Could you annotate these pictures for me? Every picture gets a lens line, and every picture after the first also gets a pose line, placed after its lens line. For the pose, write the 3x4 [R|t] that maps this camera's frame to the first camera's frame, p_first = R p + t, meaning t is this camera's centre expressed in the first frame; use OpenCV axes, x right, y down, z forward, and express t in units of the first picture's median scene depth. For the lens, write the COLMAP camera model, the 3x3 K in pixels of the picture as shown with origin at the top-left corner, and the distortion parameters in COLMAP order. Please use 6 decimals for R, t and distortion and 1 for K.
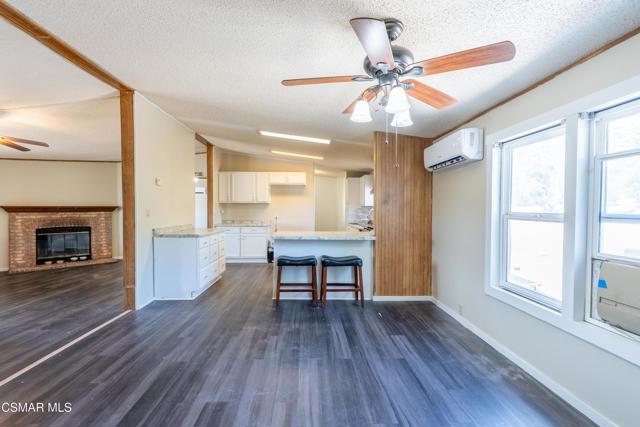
lens RADIAL K [[294.6, 0, 317.5], [0, 294.6, 217.1], [0, 0, 1]] dist [-0.001888, 0.000375]
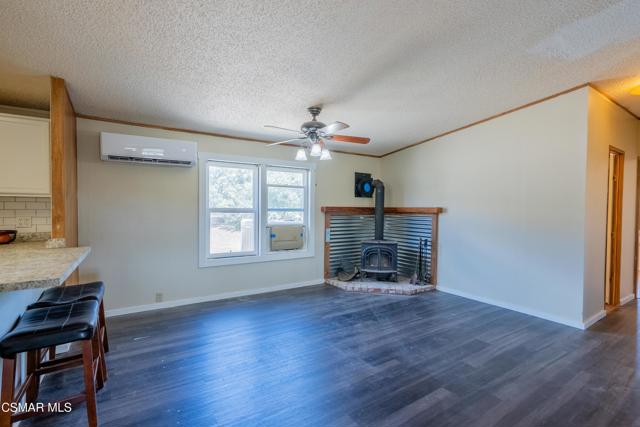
lens RADIAL K [[294.6, 0, 318.4], [0, 294.6, 213.3], [0, 0, 1]] dist [-0.001888, 0.000375]
pose [[-0.507478, -0.028828, 0.861182, -0.415499], [0.011893, 0.999111, 0.040454, -0.018952], [-0.861582, 0.030772, -0.506684, 0.576823]]
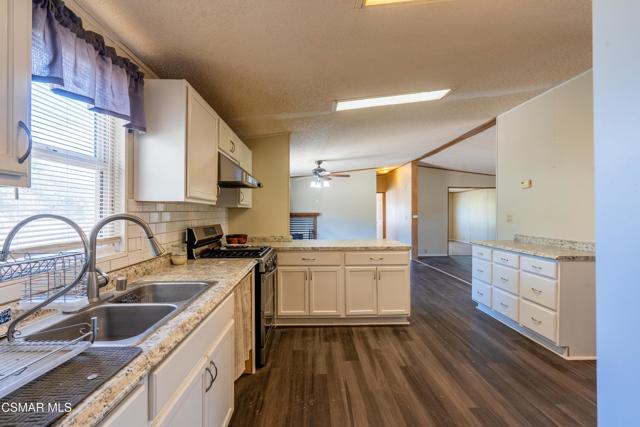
lens RADIAL K [[294.6, 0, 323.6], [0, 294.6, 210.0], [0, 0, 1]] dist [-0.001888, 0.000375]
pose [[-0.999962, -0.005267, -0.006954, 0.061017], [-0.005389, 0.999831, 0.017569, -0.038083], [0.006860, 0.017606, -0.999821, 1.335238]]
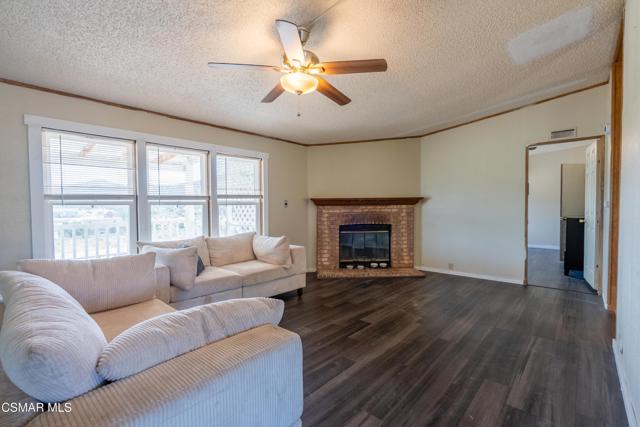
lens RADIAL K [[294.6, 0, 318.7], [0, 294.6, 212.7], [0, 0, 1]] dist [-0.001888, 0.000375]
pose [[0.714749, 0.005362, -0.699361, -0.425320], [-0.011154, 0.999931, -0.003733, 0.007562], [0.699292, 0.010469, 0.714759, 0.369427]]
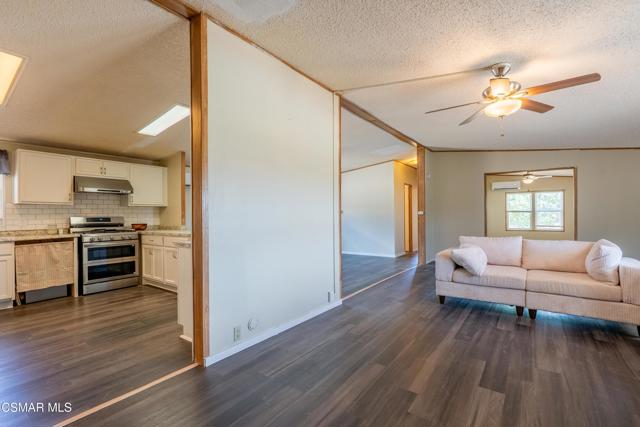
lens RADIAL K [[294.6, 0, 322.4], [0, 294.6, 215.8], [0, 0, 1]] dist [-0.001888, 0.000375]
pose [[-0.786736, 0.000865, 0.617289, -0.763209], [0.022817, 0.999356, 0.027681, -0.015426], [-0.616868, 0.035862, -0.786250, 1.130588]]
